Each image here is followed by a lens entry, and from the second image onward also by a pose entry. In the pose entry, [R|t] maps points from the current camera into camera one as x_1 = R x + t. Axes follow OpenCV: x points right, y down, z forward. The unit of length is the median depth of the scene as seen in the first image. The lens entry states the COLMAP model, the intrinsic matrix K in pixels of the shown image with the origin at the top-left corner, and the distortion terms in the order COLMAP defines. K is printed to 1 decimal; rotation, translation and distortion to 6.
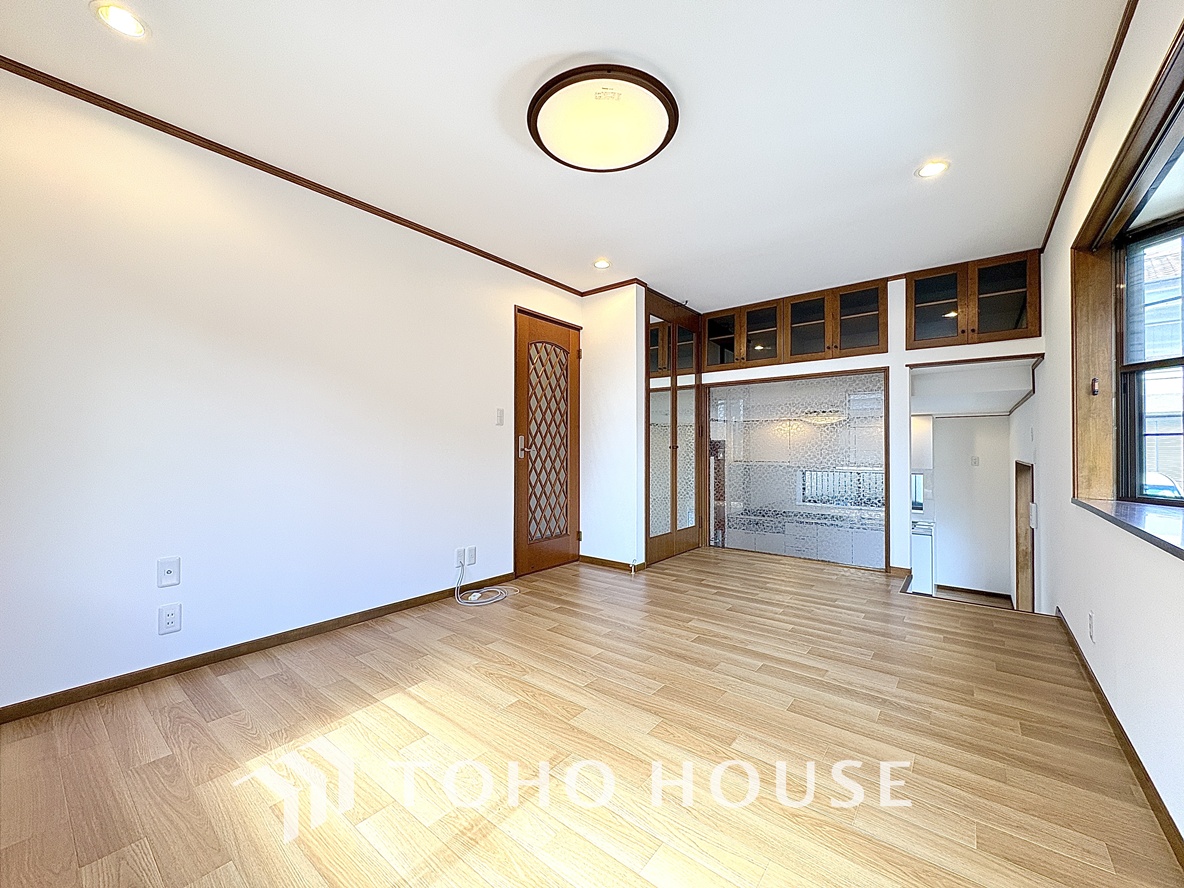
lens RADIAL K [[469.6, 0, 592.0], [0, 469.6, 444.0], [0, 0, 1]] dist [0.001356, 0.000126]
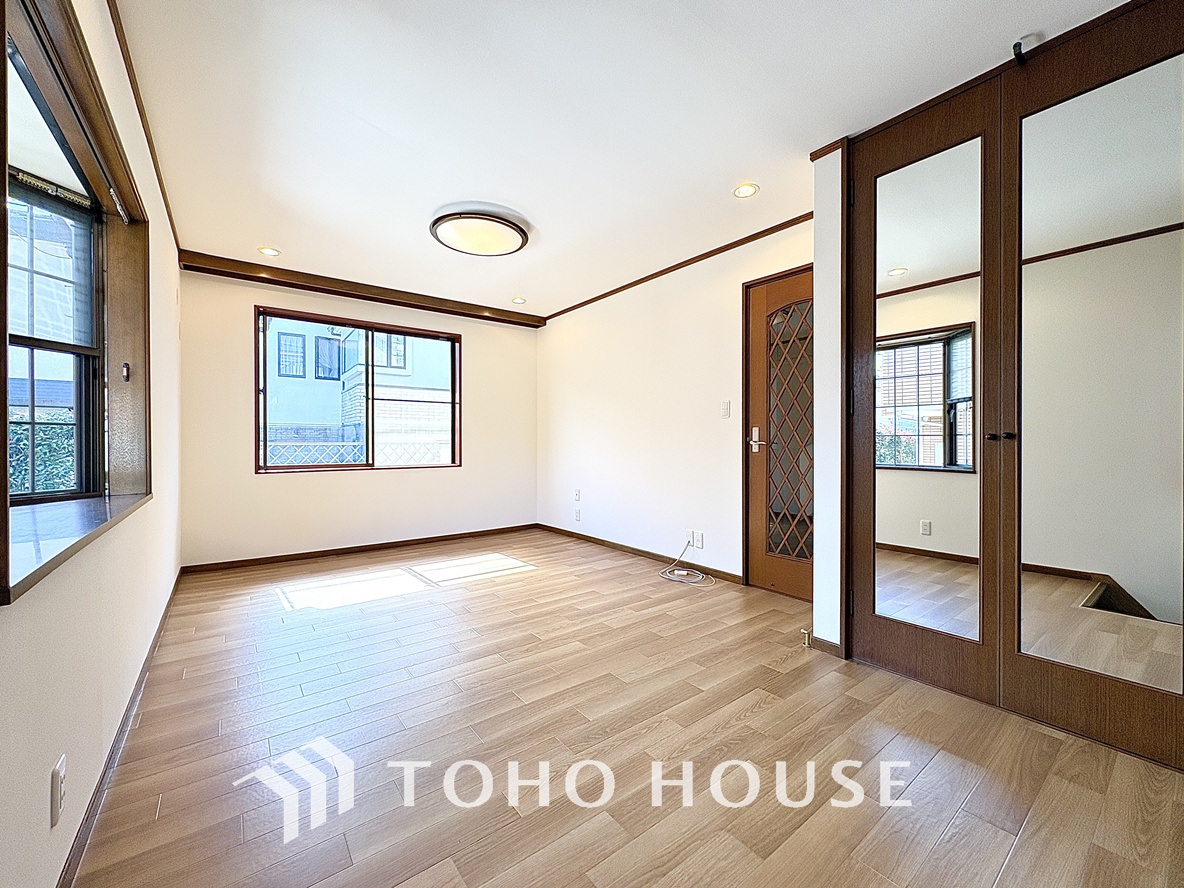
lens RADIAL K [[469.6, 0, 592.0], [0, 469.6, 444.0], [0, 0, 1]] dist [0.001356, 0.000126]
pose [[-0.232465, 0.001653, -0.972603, 0.837425], [0.007966, 0.999968, -0.000205, 0.012697], [0.972572, -0.007796, -0.232471, 0.984375]]
